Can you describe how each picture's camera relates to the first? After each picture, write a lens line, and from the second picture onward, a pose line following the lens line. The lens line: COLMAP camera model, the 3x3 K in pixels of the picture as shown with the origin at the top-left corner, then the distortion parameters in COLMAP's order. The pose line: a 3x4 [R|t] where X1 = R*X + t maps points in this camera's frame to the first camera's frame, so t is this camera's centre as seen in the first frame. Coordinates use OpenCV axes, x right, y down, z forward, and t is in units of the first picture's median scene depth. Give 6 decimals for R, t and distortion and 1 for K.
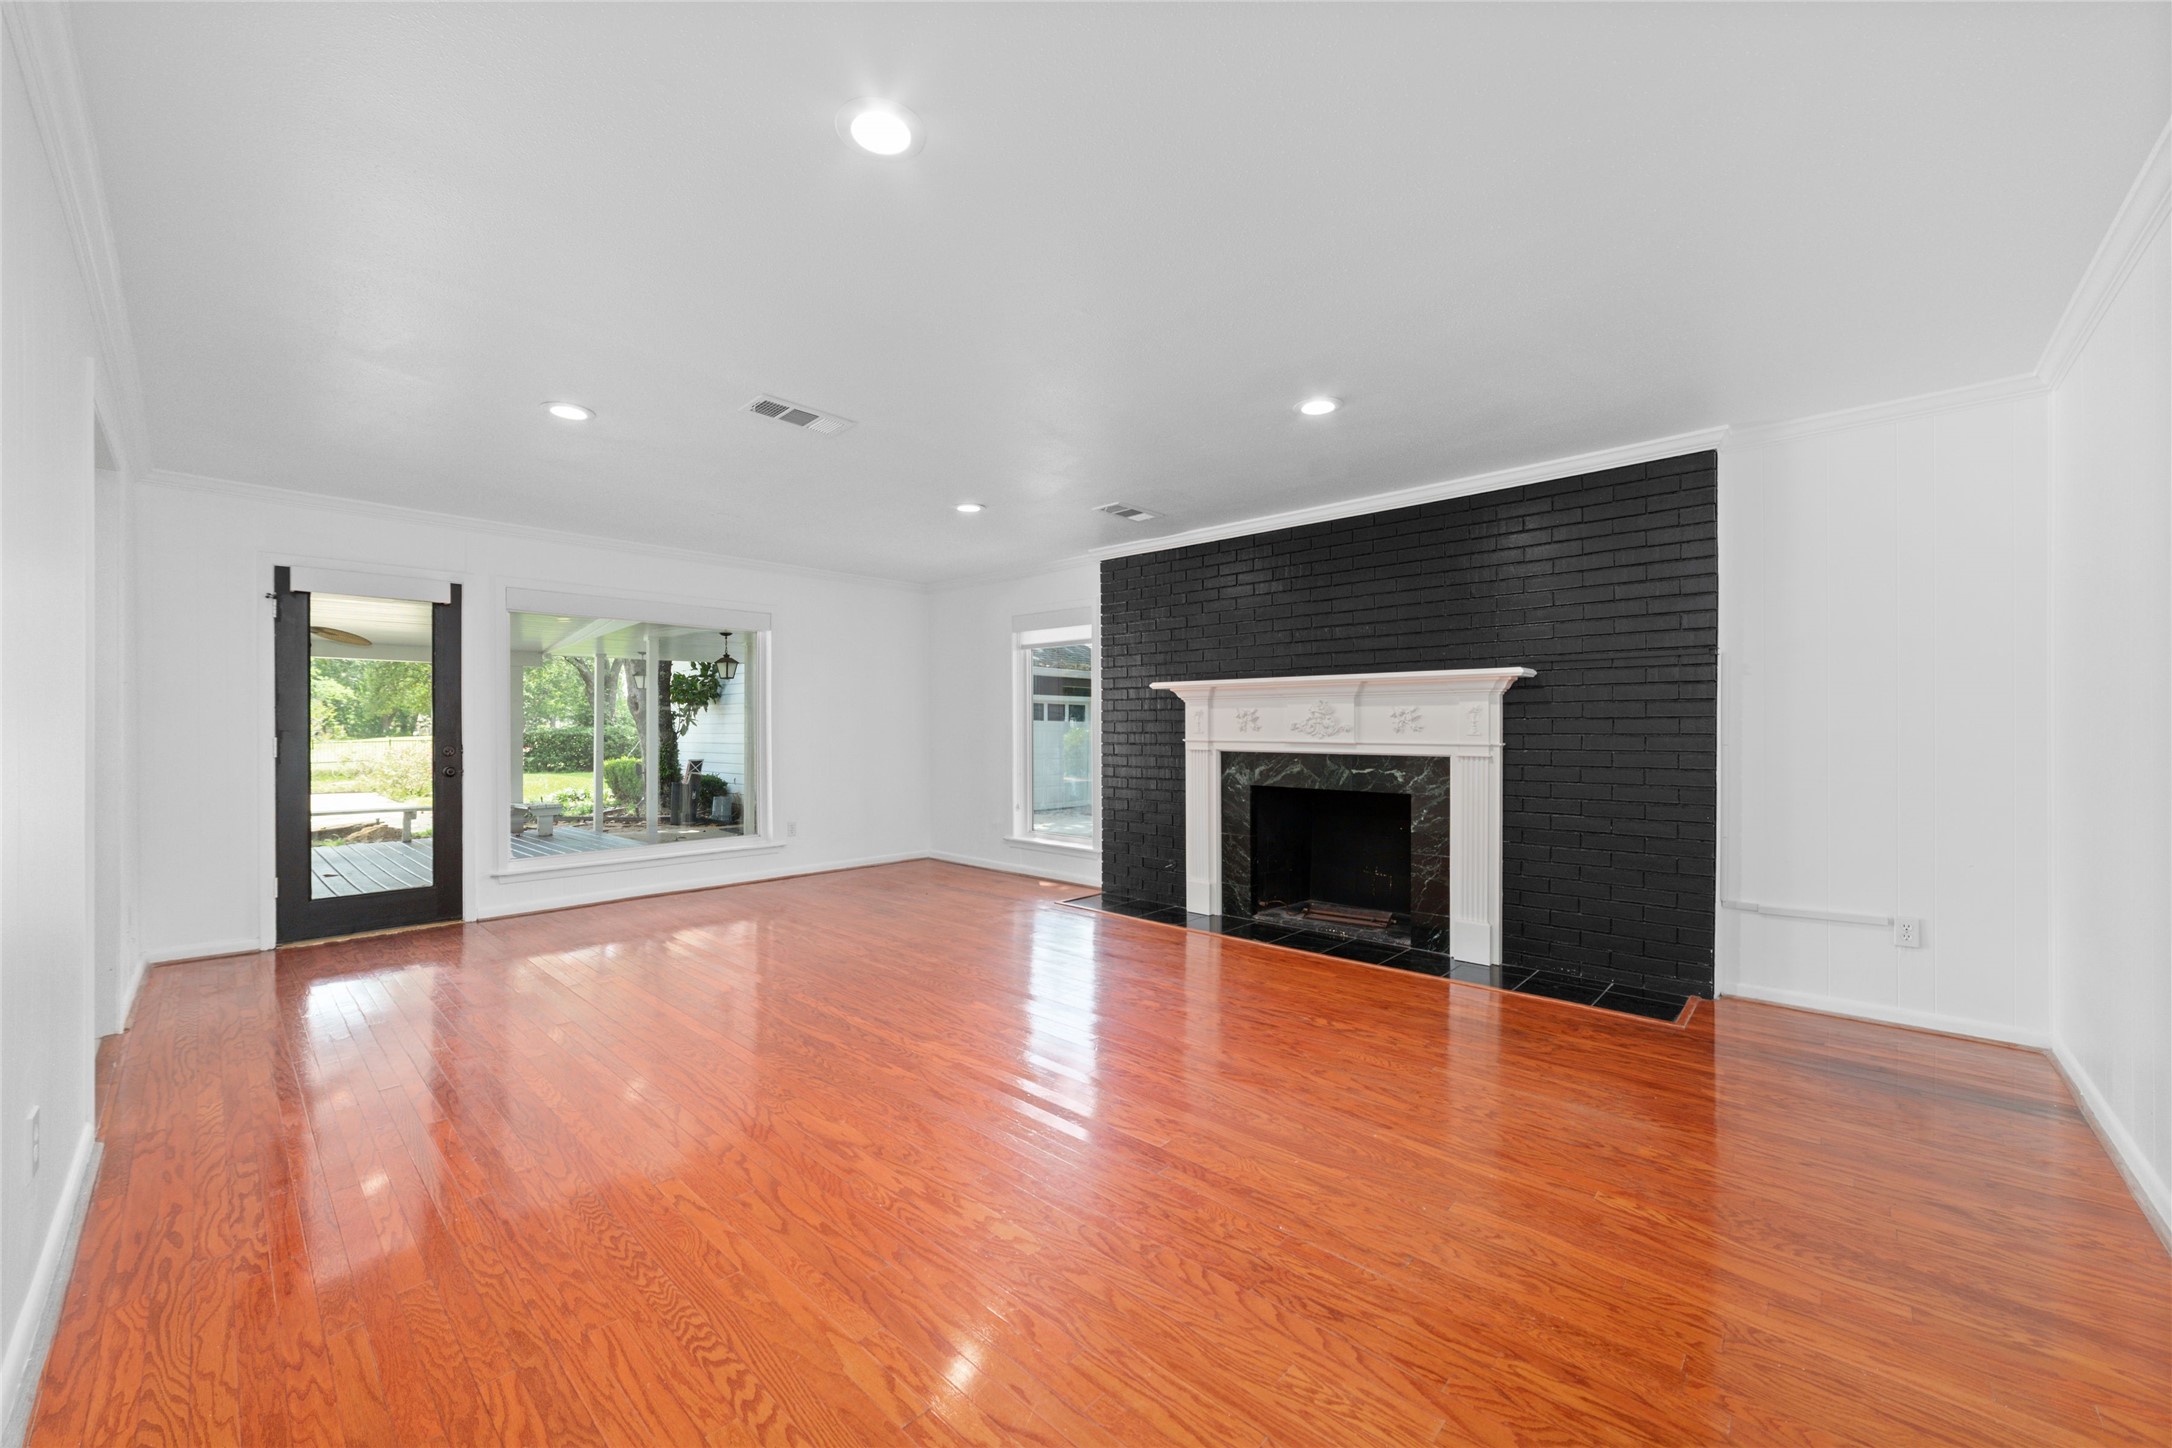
lens RADIAL K [[832.7, 0, 1079.1], [0, 832.7, 725.3], [0, 0, 1]] dist [-0.025557, 0.009948]
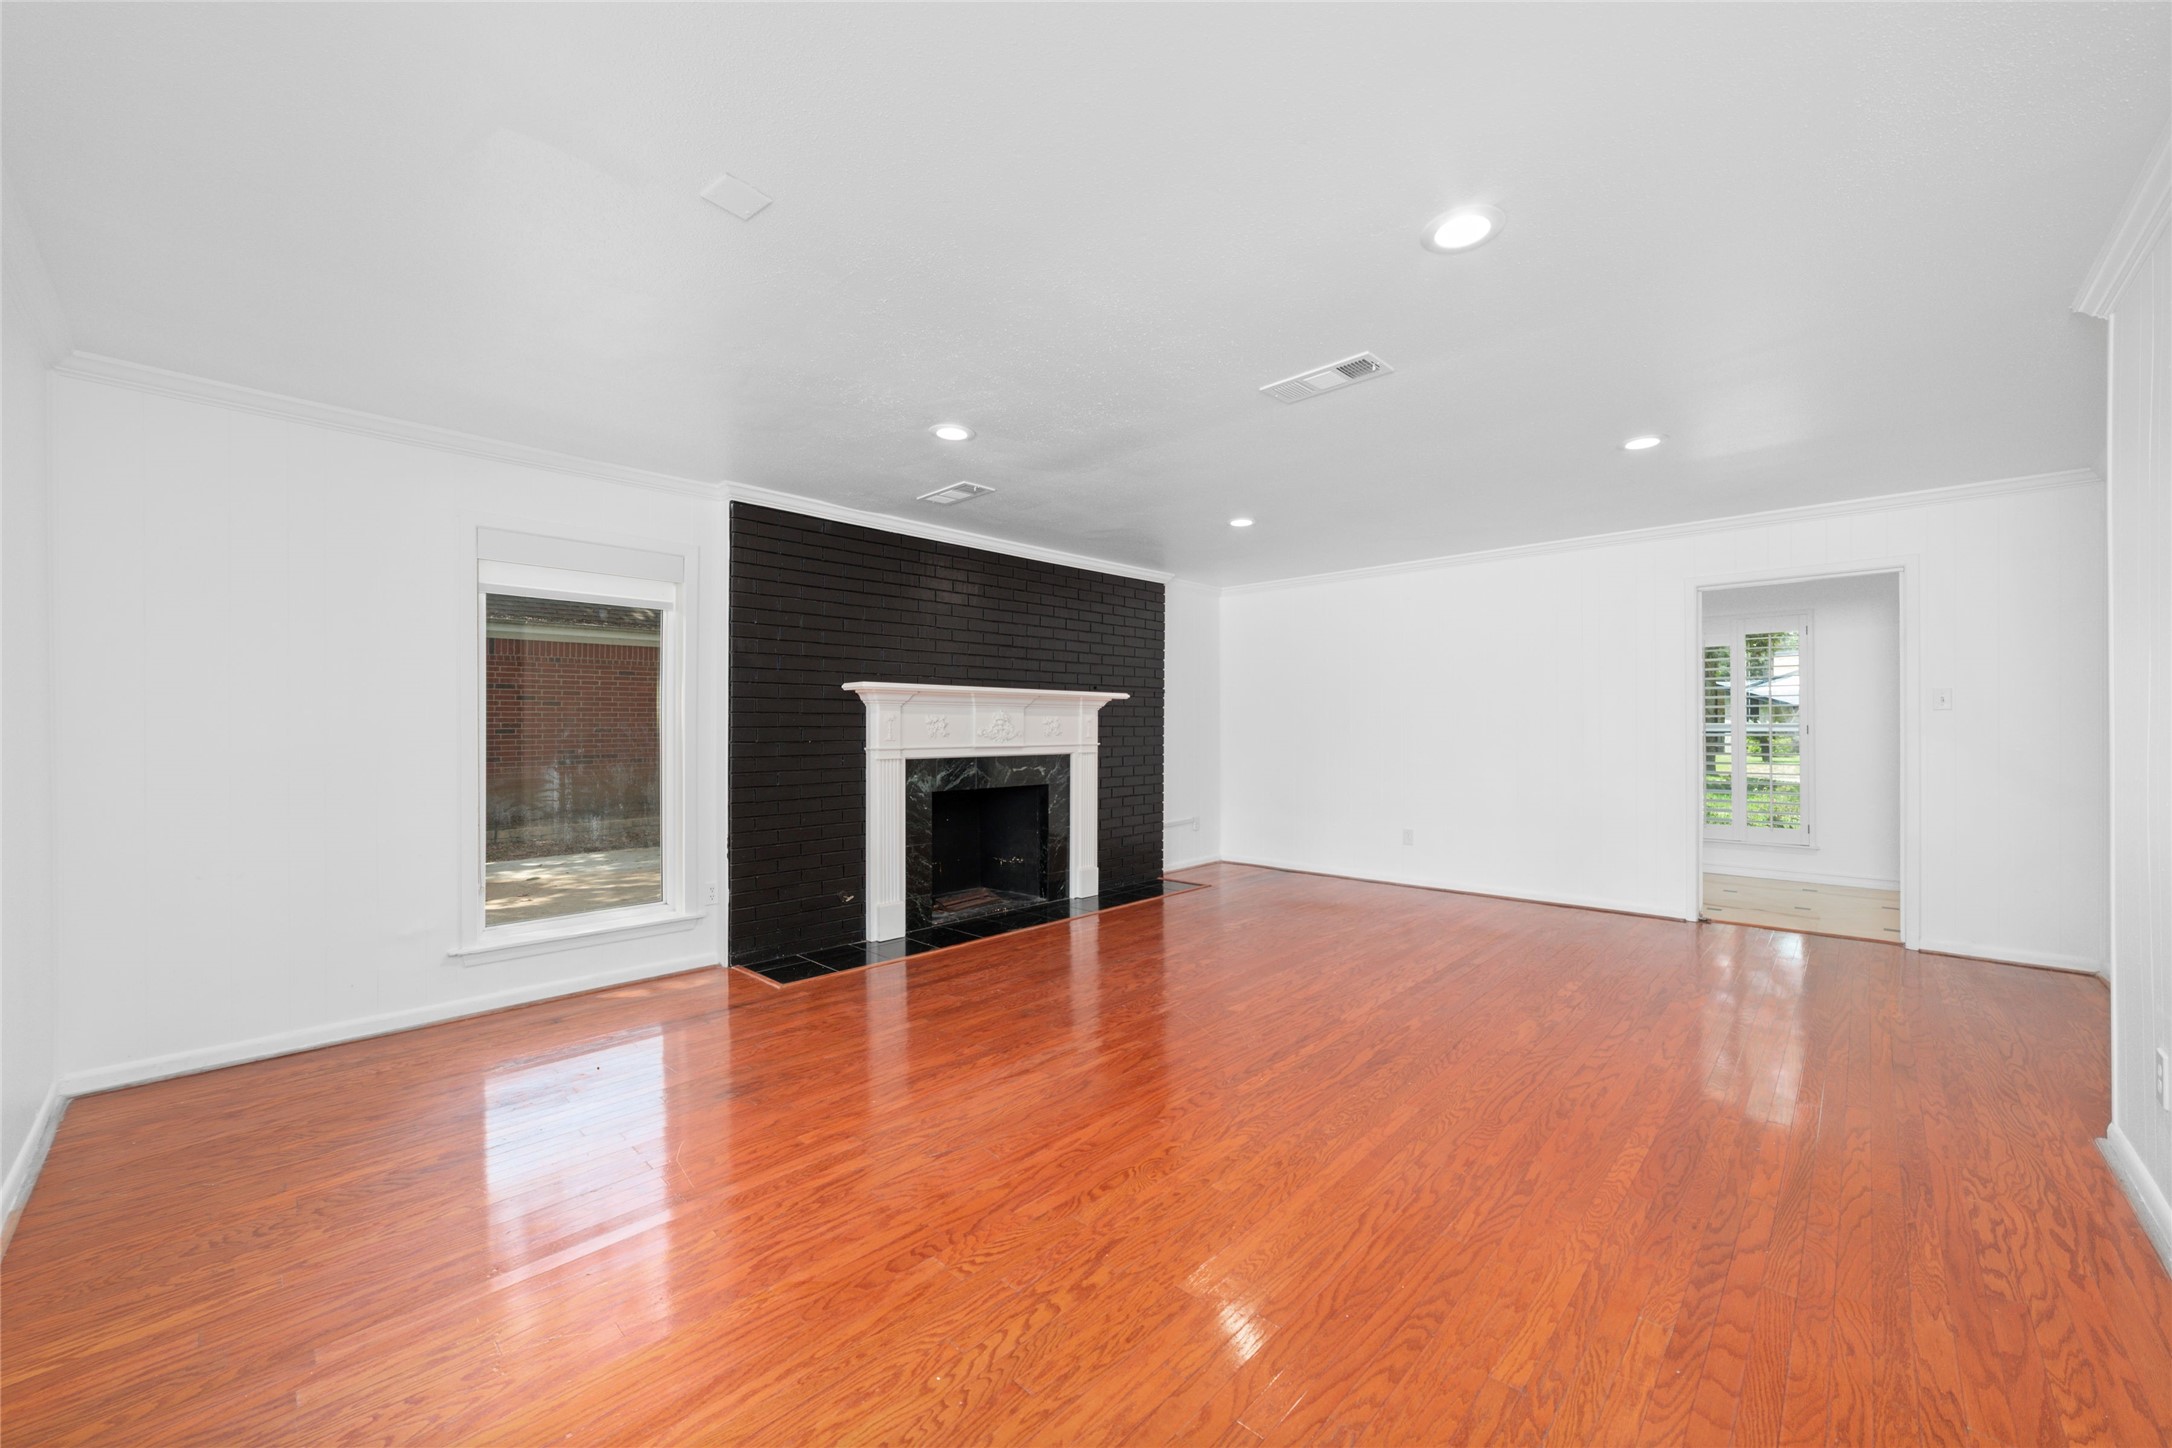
lens RADIAL K [[832.7, 0, 1079.1], [0, 832.7, 725.3], [0, 0, 1]] dist [-0.025557, 0.009948]
pose [[0.014215, 0.001441, 0.999898, -0.817029], [-0.000694, 0.999999, -0.001431, -0.006411], [-0.999899, -0.000673, 0.014216, 0.841953]]
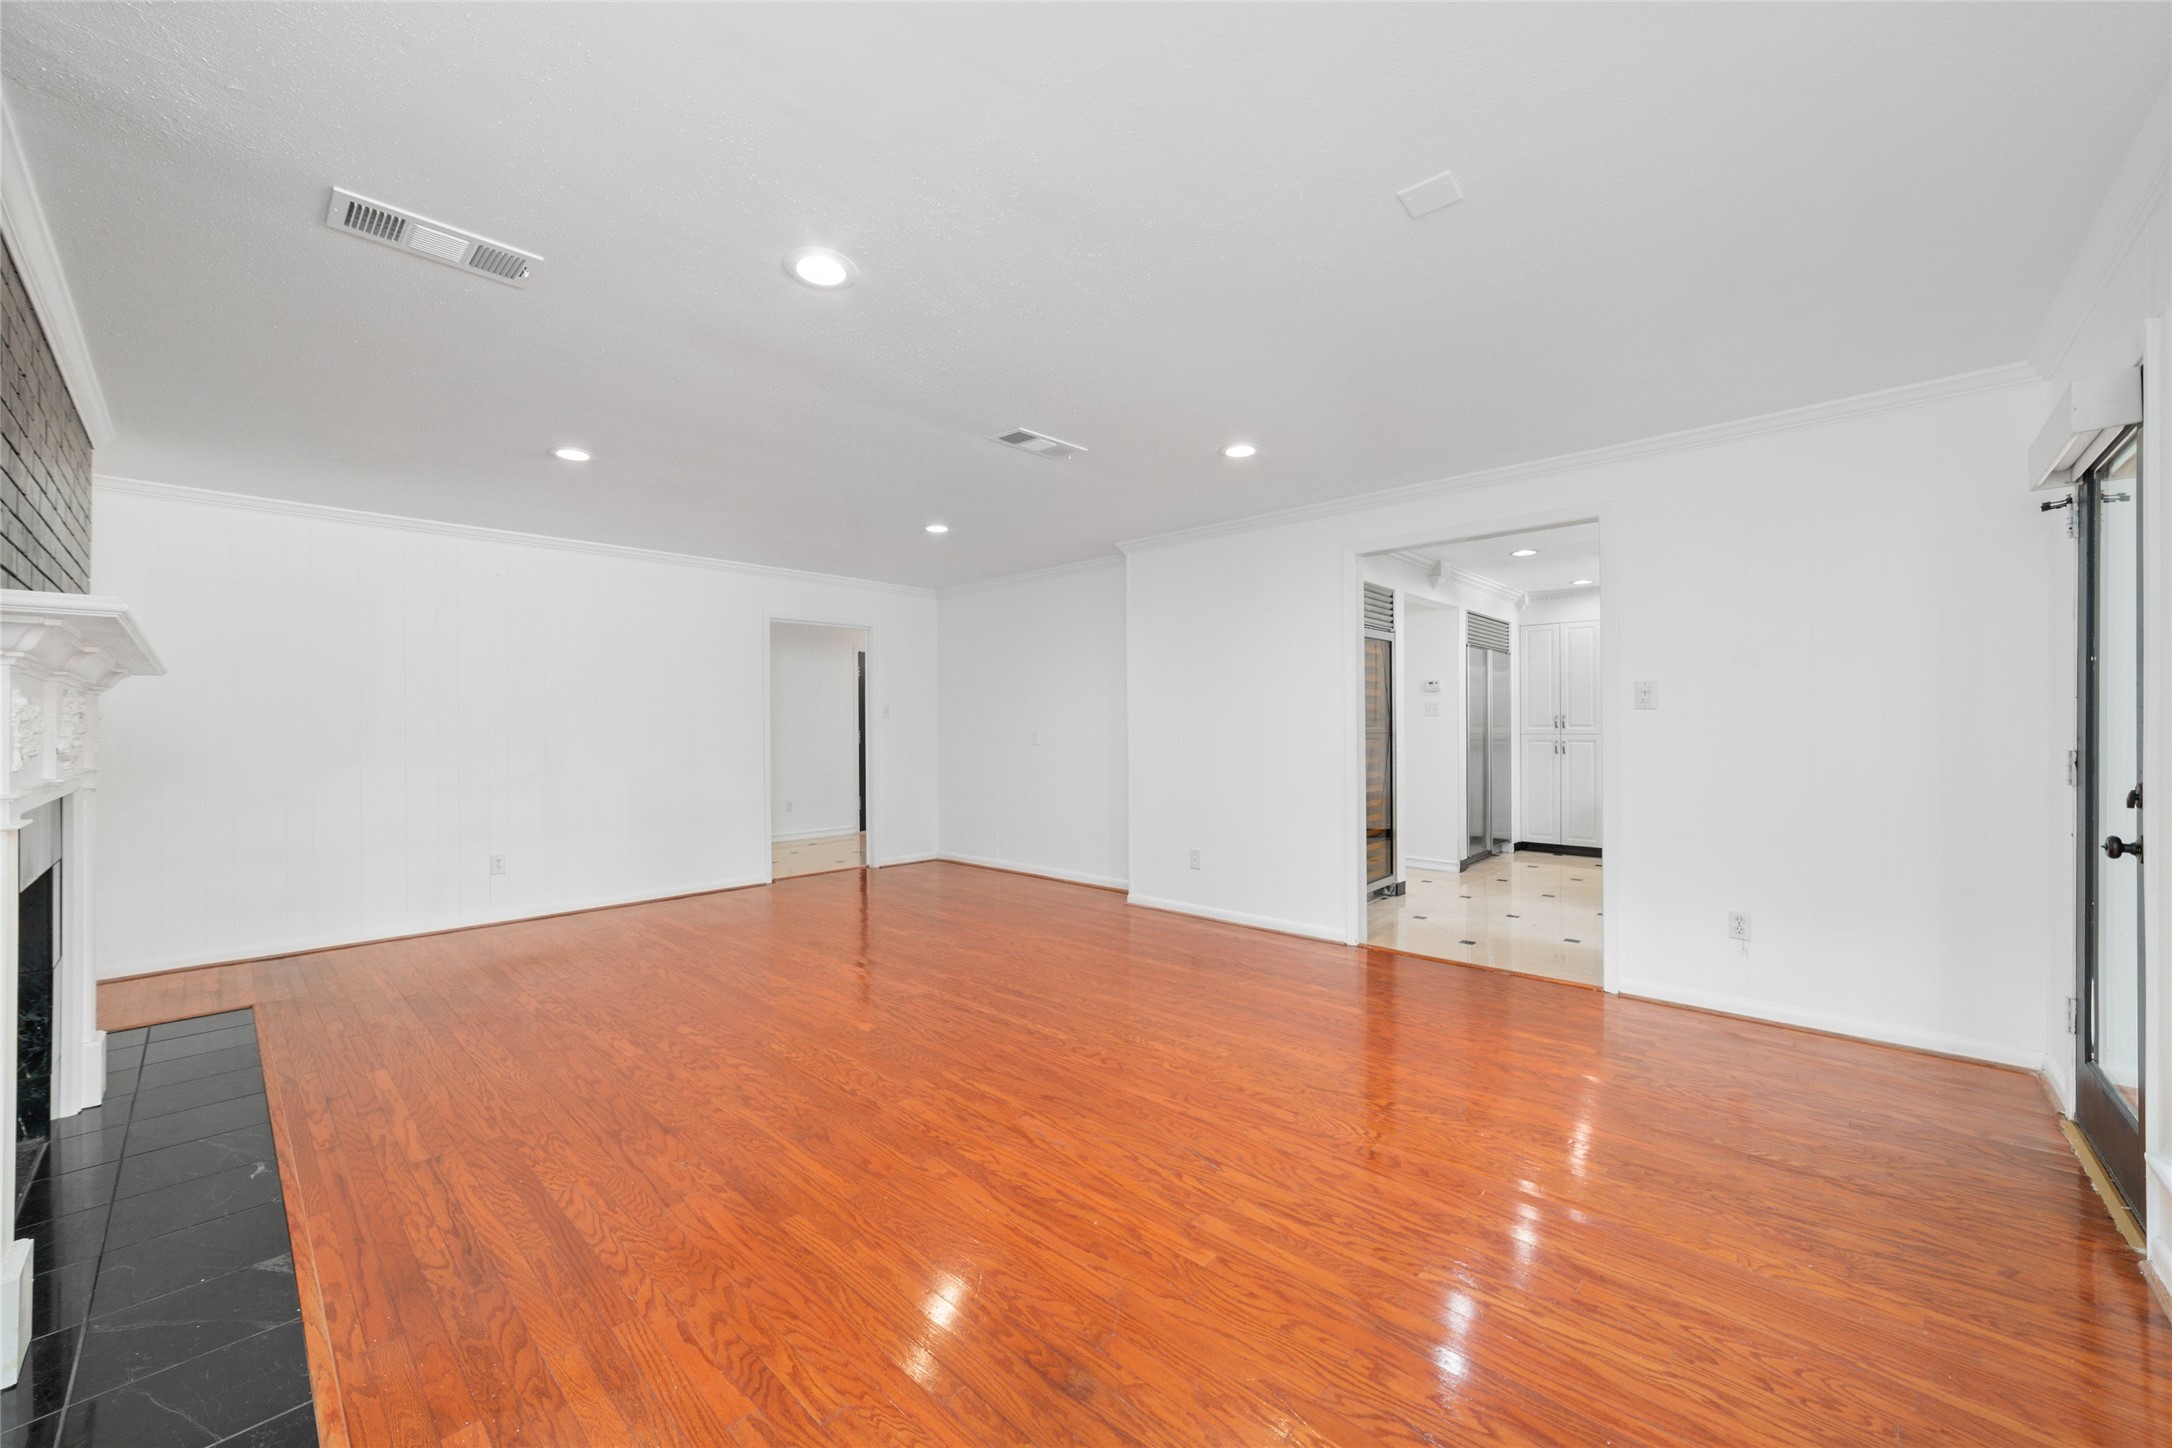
lens RADIAL K [[832.7, 0, 1079.1], [0, 832.7, 725.3], [0, 0, 1]] dist [-0.025557, 0.009948]
pose [[-0.999981, 0.005300, 0.003060, -0.265295], [0.005287, 0.999977, -0.004282, -0.004375], [-0.003083, -0.004266, -0.999986, 1.398013]]
